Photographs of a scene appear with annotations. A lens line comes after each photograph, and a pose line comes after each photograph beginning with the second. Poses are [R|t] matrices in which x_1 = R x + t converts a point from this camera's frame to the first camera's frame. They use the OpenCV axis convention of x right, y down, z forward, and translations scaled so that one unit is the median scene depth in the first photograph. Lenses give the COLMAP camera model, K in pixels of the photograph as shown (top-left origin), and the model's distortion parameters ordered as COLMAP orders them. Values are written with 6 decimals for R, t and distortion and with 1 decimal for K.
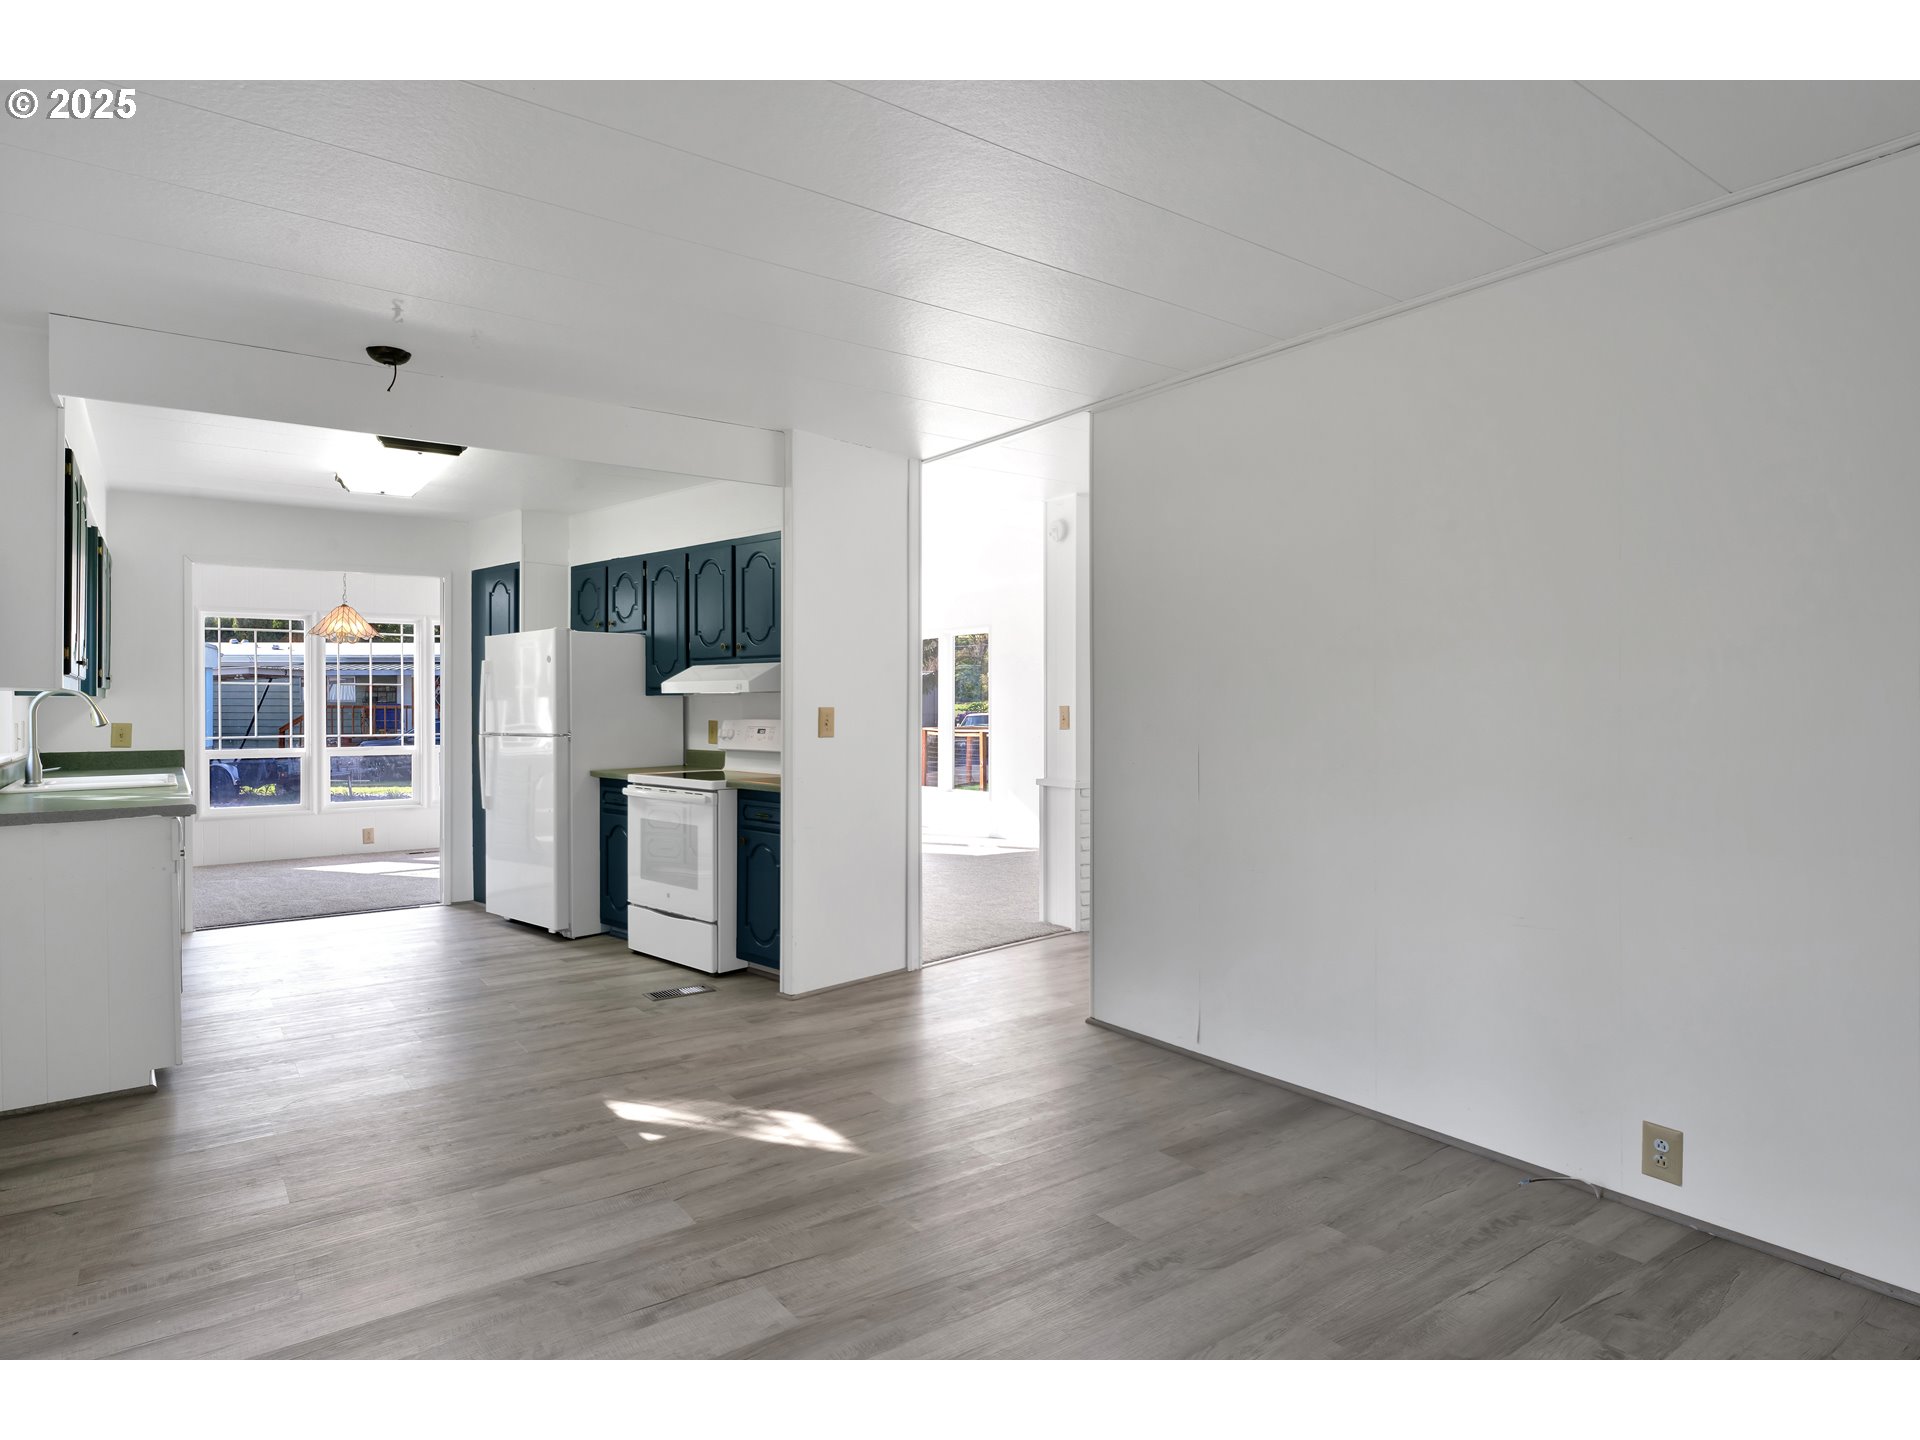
lens RADIAL K [[1322.0, 0, 960.0], [0, 1322.0, 720.0], [0, 0, 1]] dist [-0.058330, 0.019573]
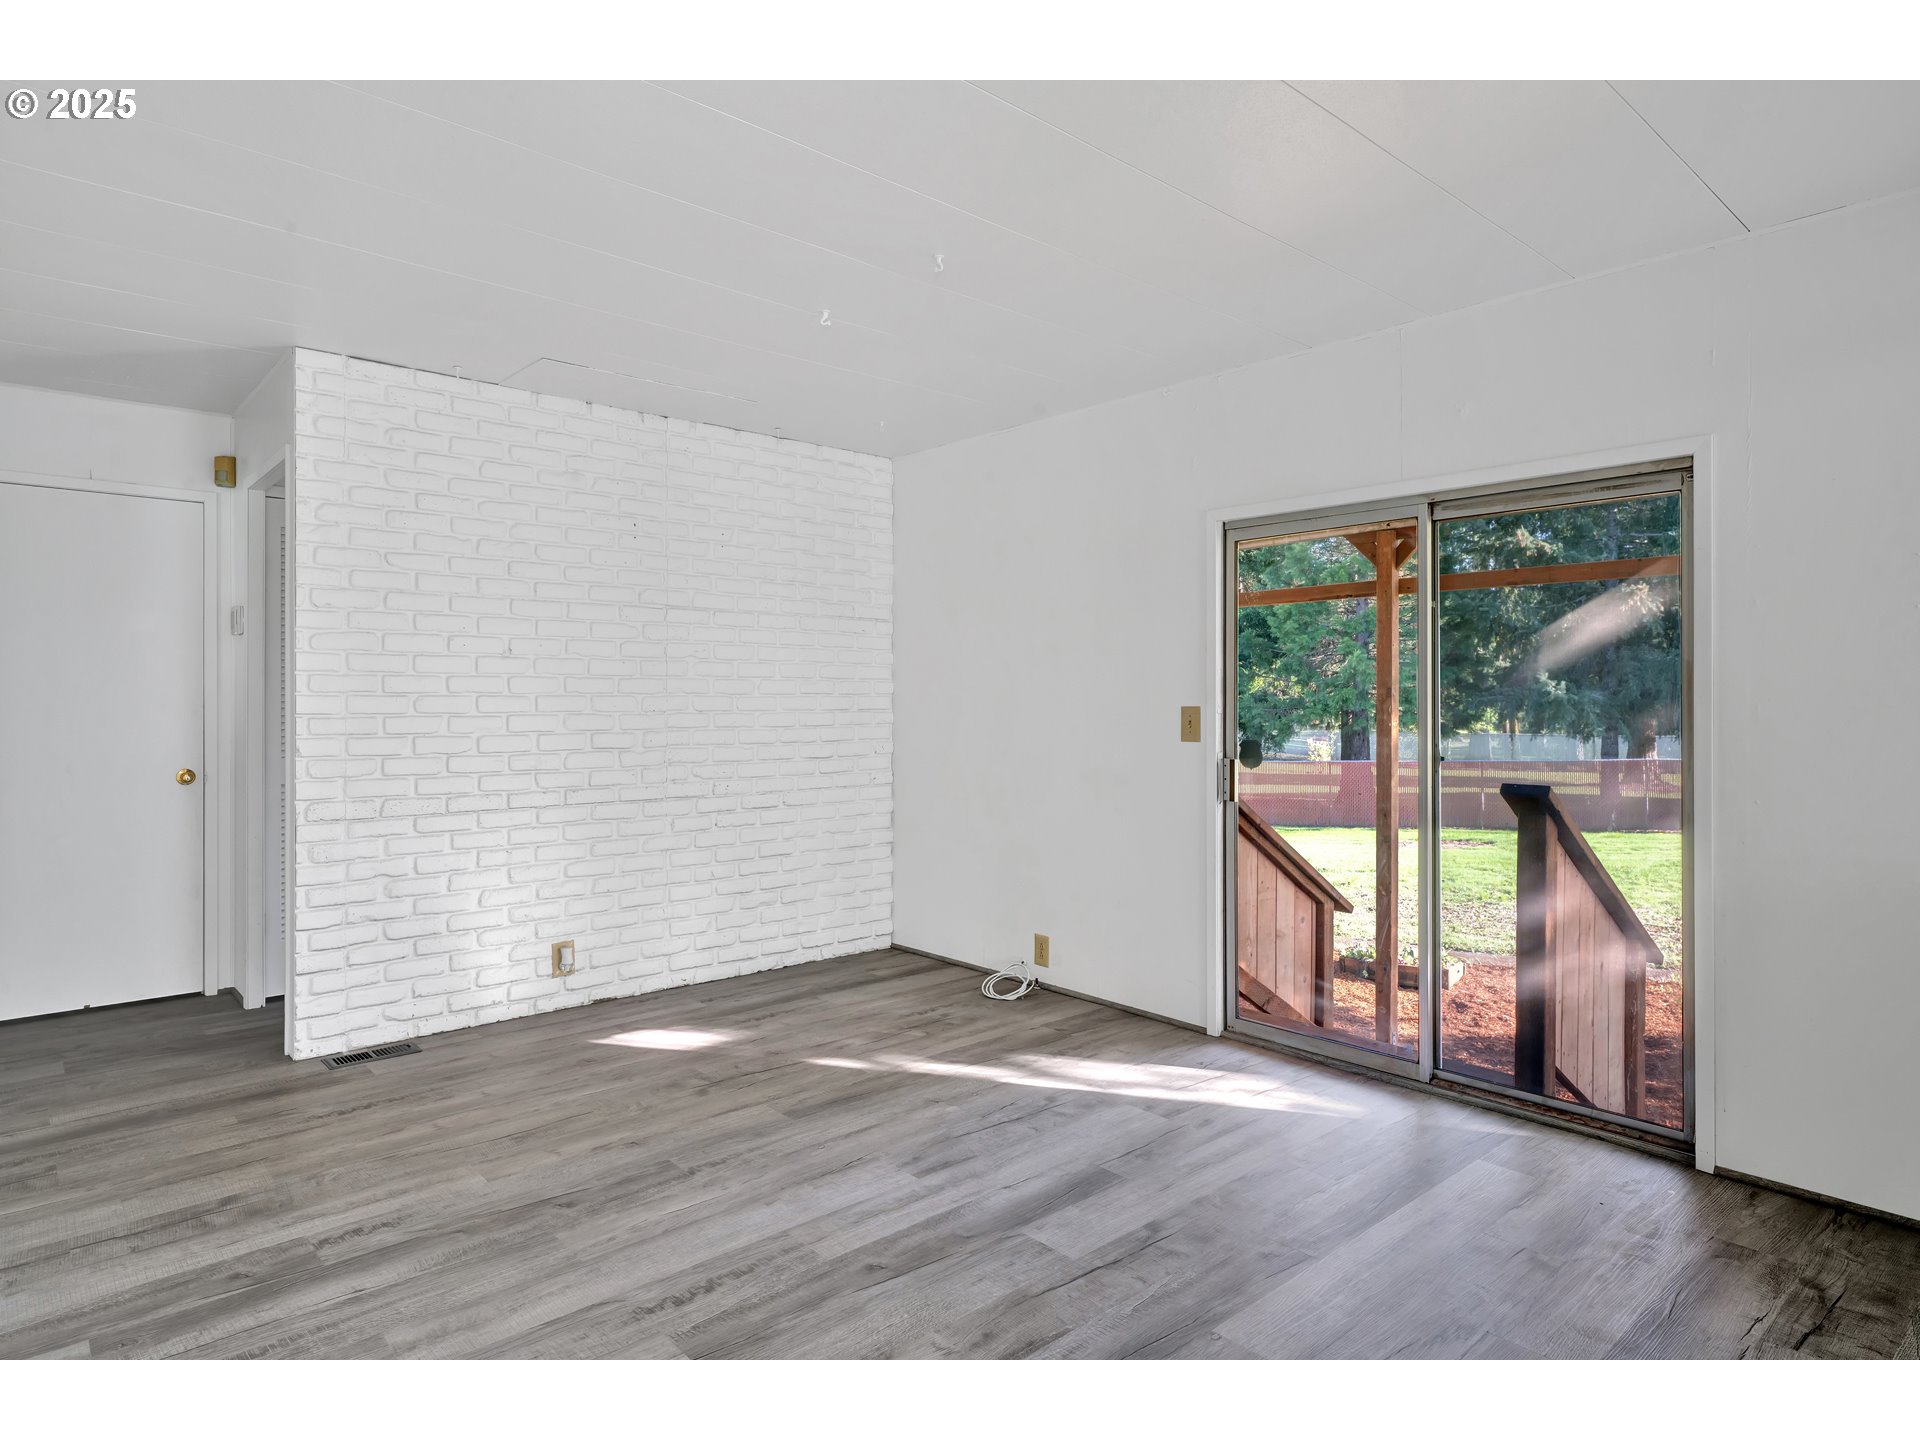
lens RADIAL K [[1322.0, 0, 960.0], [0, 1322.0, 720.0], [0, 0, 1]] dist [-0.058330, 0.019573]
pose [[-0.996701, 0.001959, -0.081141, 0.020274], [-0.000372, 0.999588, 0.028712, -0.018142], [0.081163, 0.028647, -0.996289, 1.985444]]
